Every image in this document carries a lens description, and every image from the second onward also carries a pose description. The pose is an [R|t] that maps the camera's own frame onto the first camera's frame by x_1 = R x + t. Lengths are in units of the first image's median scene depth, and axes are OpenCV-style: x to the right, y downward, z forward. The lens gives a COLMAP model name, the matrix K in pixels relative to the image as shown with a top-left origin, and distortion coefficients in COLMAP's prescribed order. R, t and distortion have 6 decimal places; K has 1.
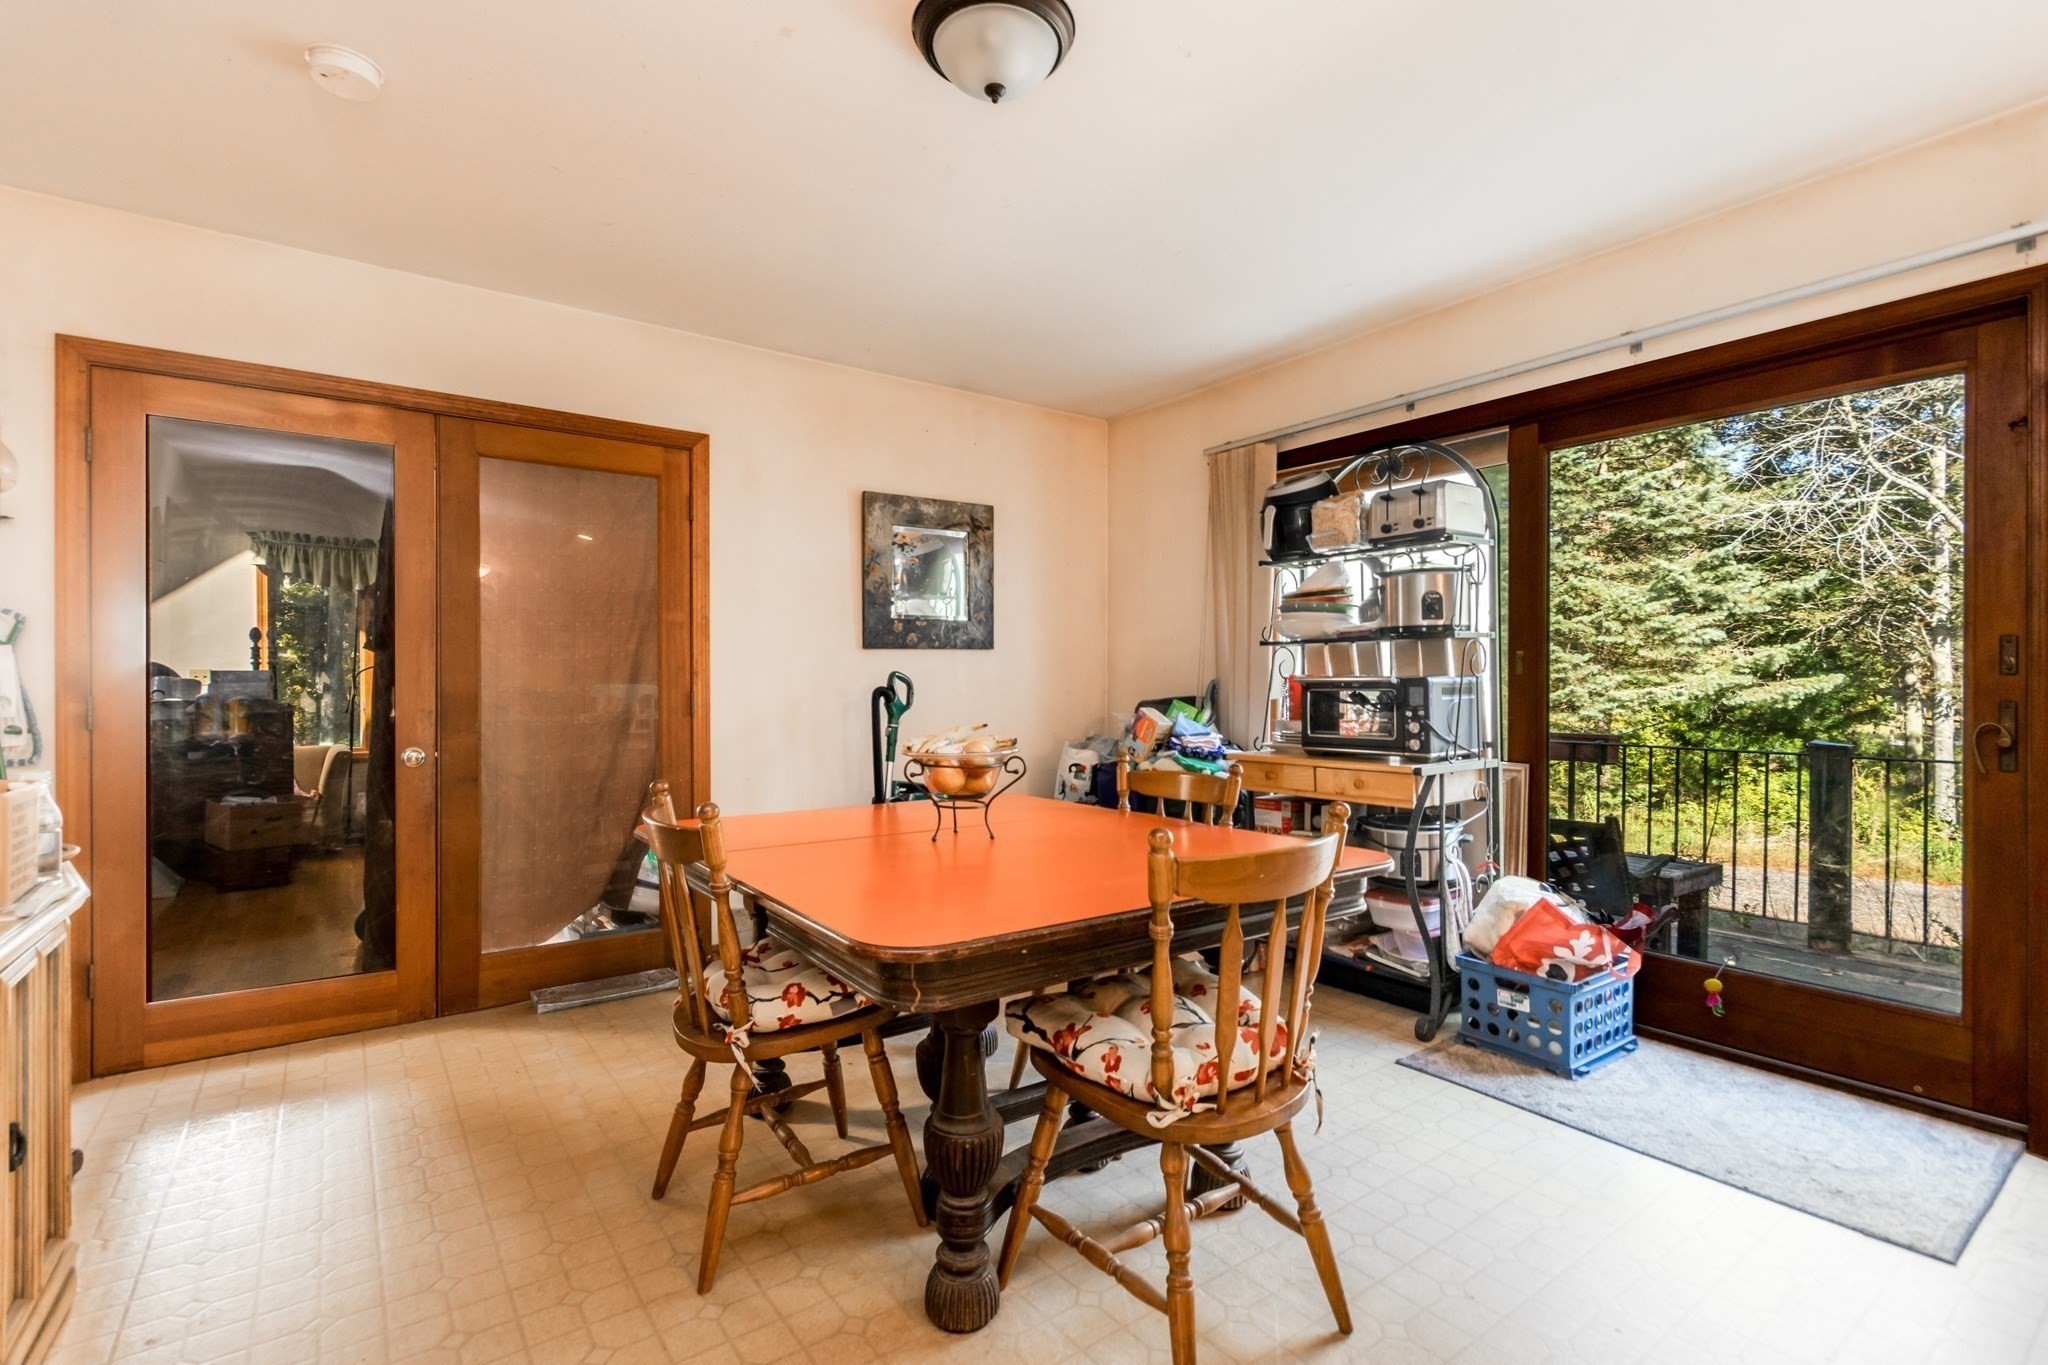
lens RADIAL K [[935.2, 0, 1024.0], [0, 935.2, 682.5], [0, 0, 1]] dist [0.000937, 0.000639]
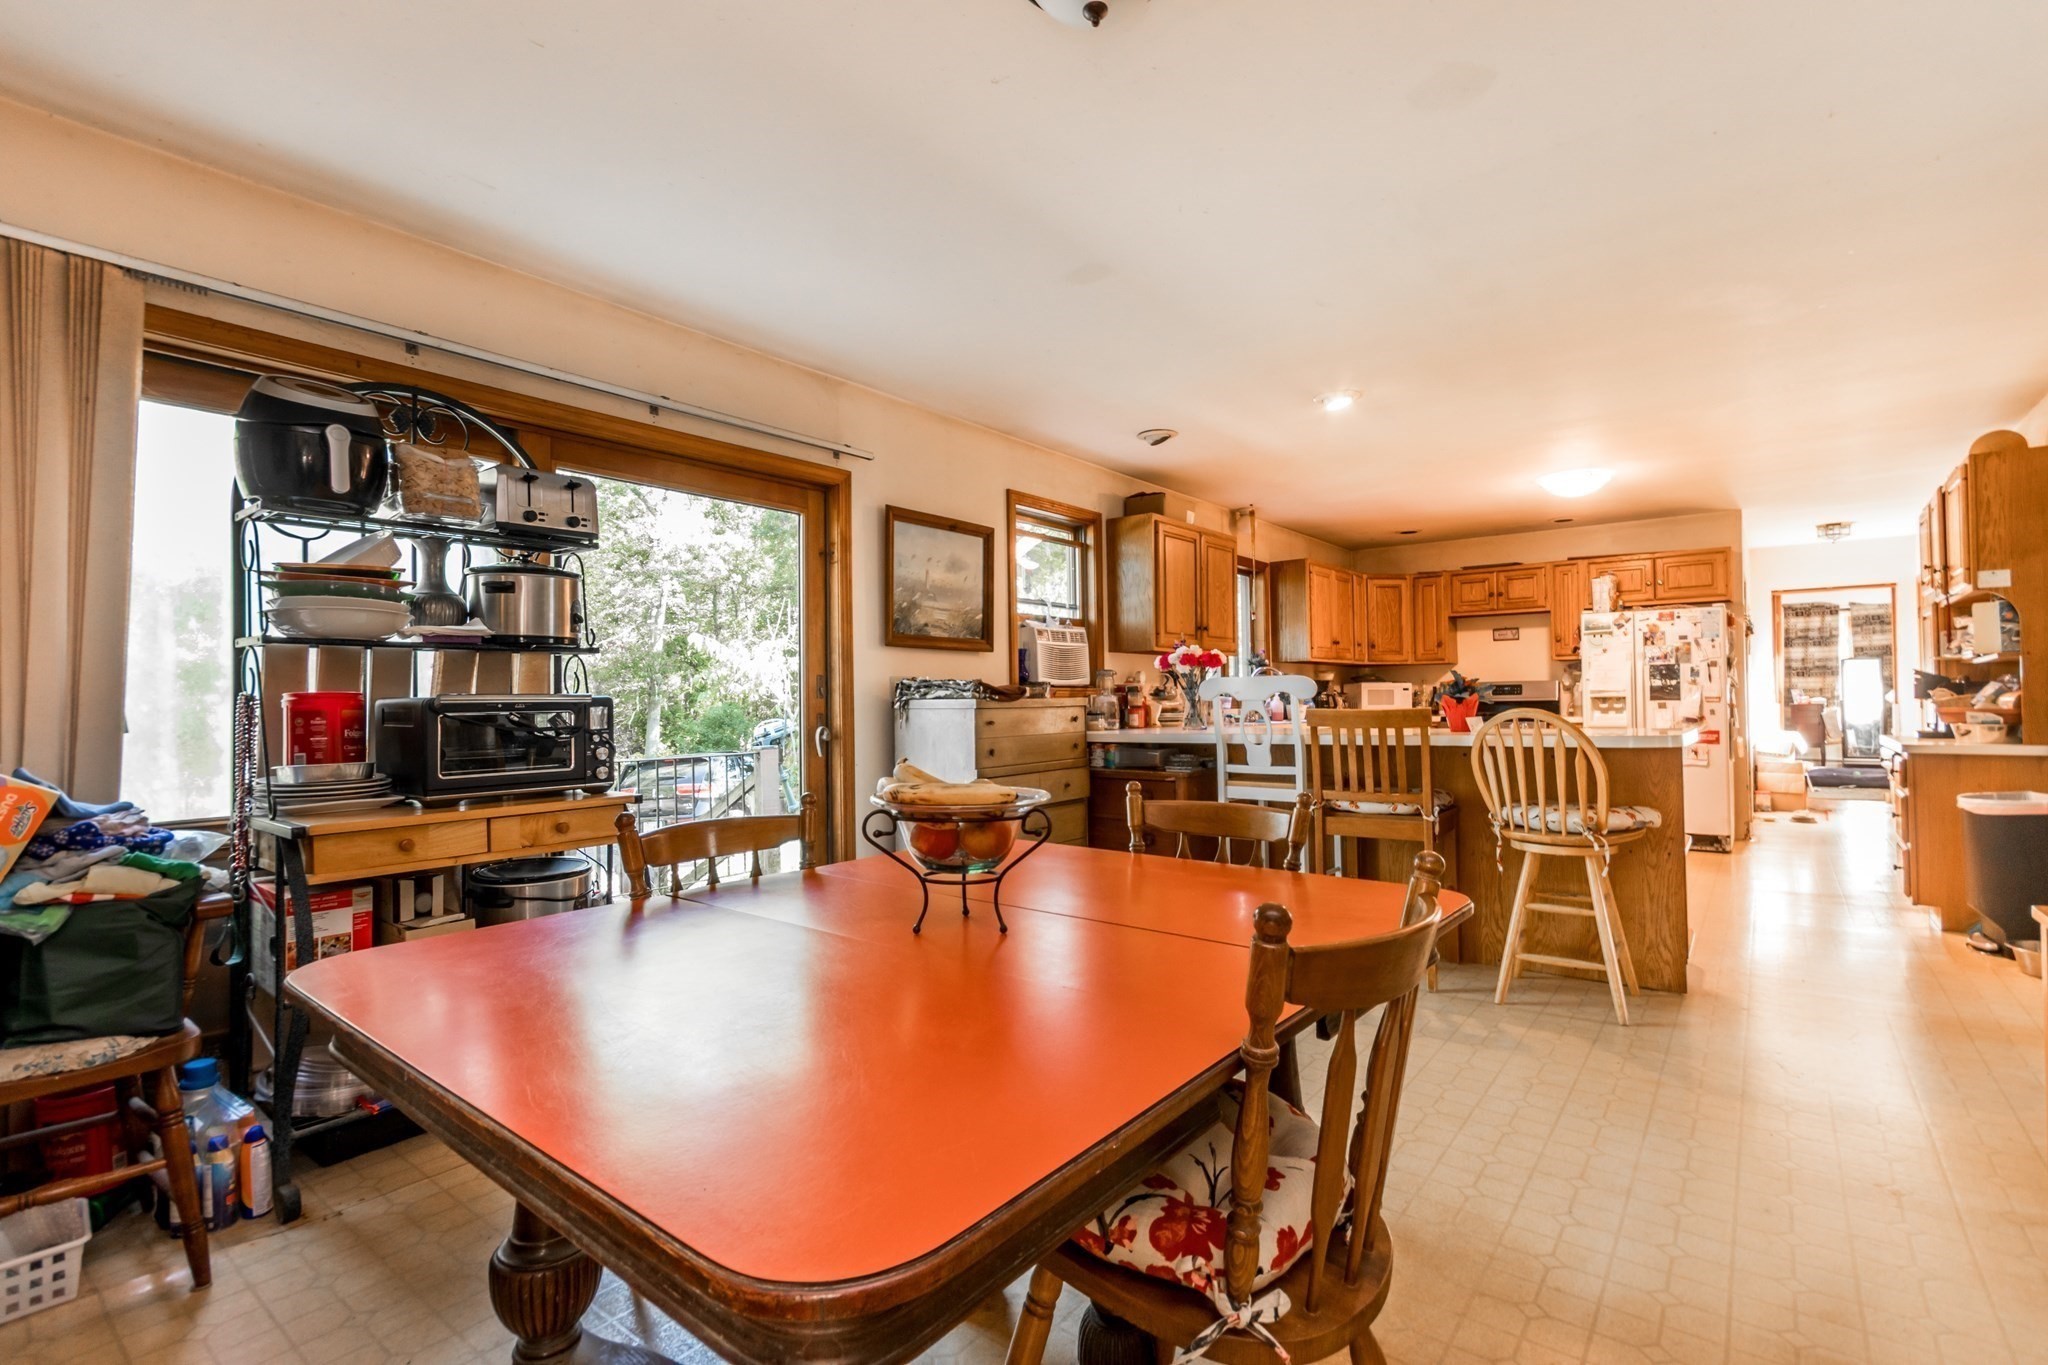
lens RADIAL K [[935.2, 0, 1024.0], [0, 935.2, 682.5], [0, 0, 1]] dist [0.000937, 0.000639]
pose [[-0.271078, 0.023202, 0.962278, -0.445963], [0.008854, 0.999727, -0.021611, 0.002961], [-0.962517, 0.002662, -0.271209, 0.695934]]
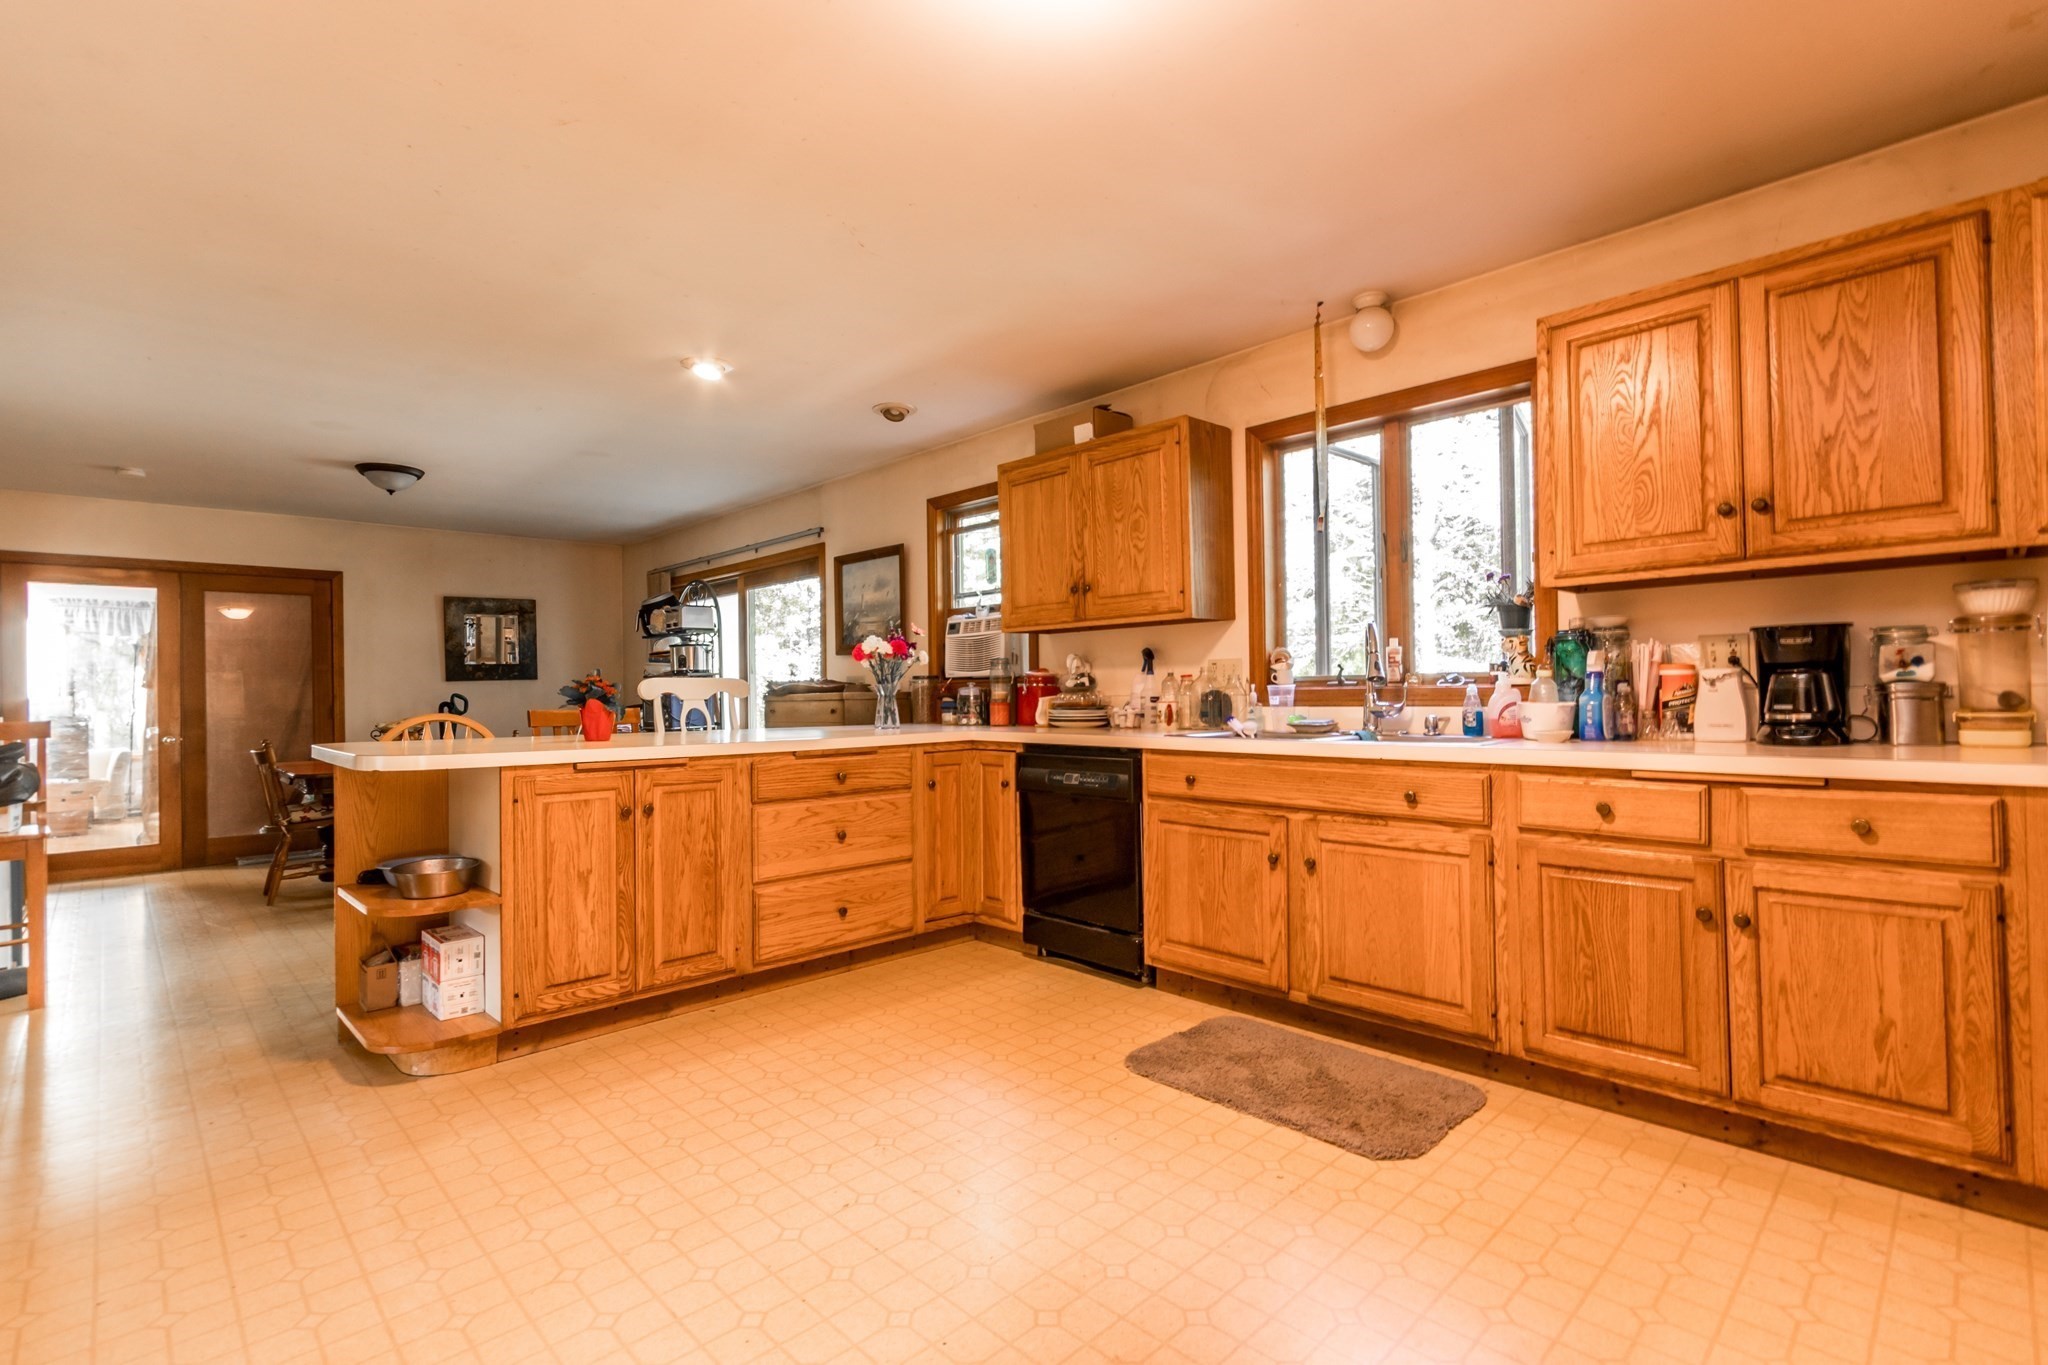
lens RADIAL K [[935.2, 0, 1024.0], [0, 935.2, 682.5], [0, 0, 1]] dist [0.000937, 0.000639]
pose [[0.989989, -0.013707, 0.140481, 0.782495], [0.014871, 0.999863, -0.007240, -0.004127], [-0.140362, 0.009257, 0.990057, -1.105873]]
